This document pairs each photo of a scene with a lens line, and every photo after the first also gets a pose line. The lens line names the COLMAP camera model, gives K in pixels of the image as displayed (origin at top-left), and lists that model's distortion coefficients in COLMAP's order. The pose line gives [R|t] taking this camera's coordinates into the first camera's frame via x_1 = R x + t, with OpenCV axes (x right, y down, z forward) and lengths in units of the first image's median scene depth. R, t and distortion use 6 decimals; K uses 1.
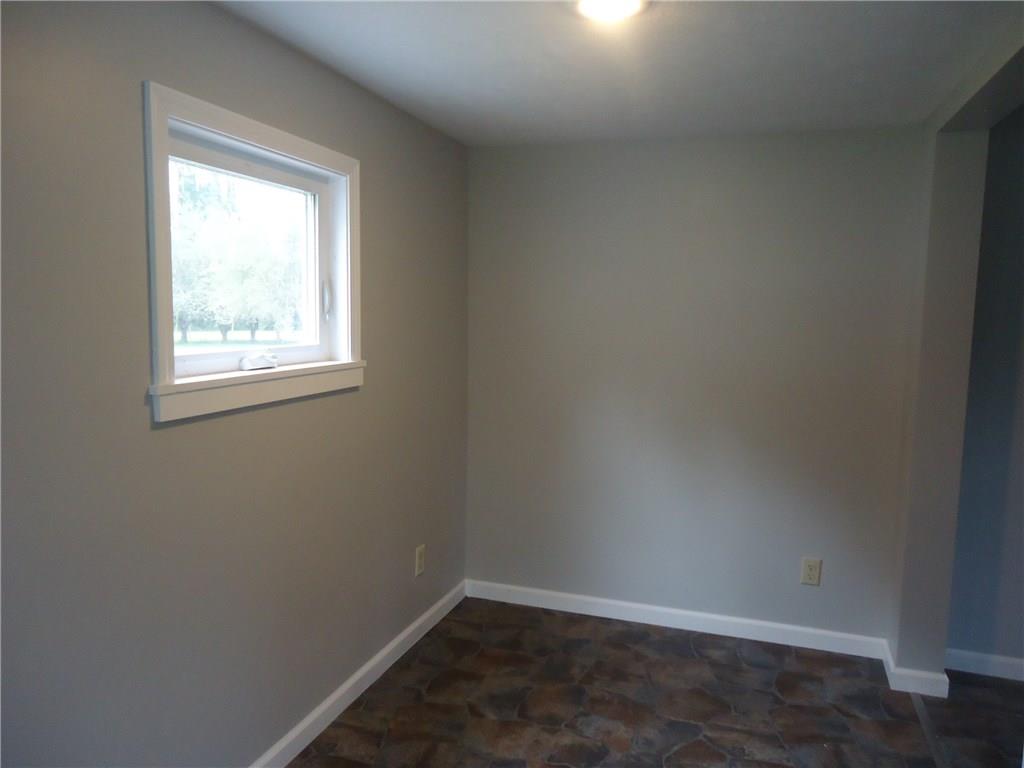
lens RADIAL K [[754.9, 0, 512.0], [0, 754.9, 384.0], [0, 0, 1]] dist [0.002029, 0.006456]
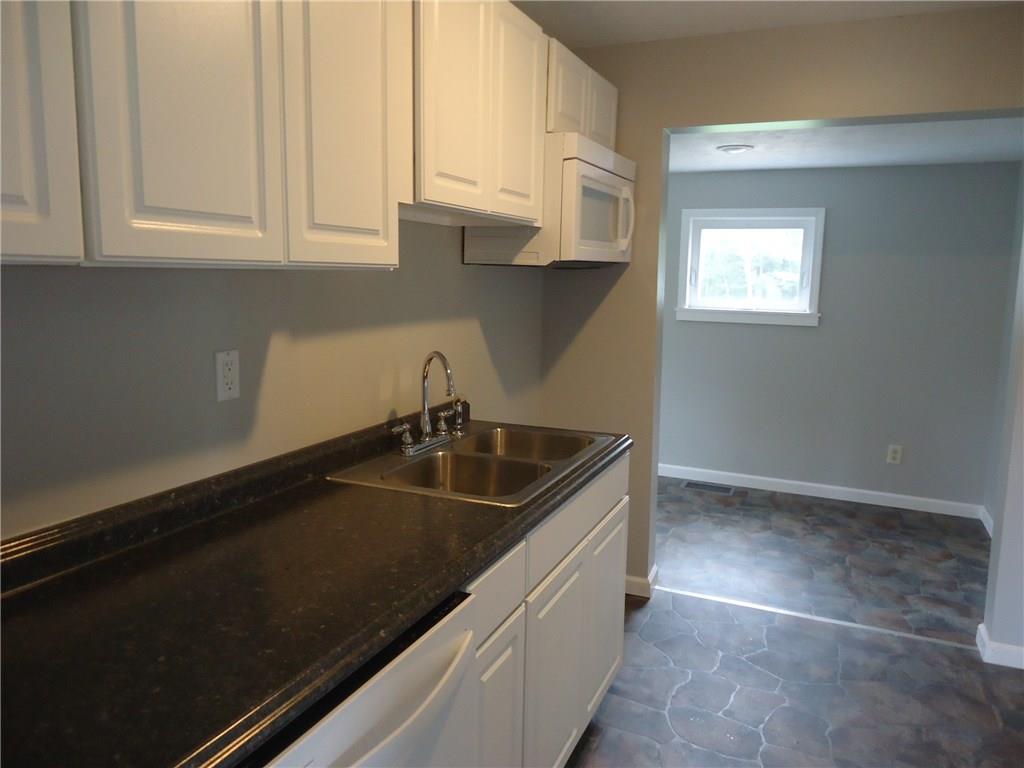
lens RADIAL K [[754.9, 0, 512.0], [0, 754.9, 384.0], [0, 0, 1]] dist [0.002029, 0.006456]
pose [[-0.094283, 0.133424, -0.986564, 1.641754], [-0.123330, 0.981780, 0.144563, -0.033464], [0.987877, 0.135303, -0.076110, 0.389804]]
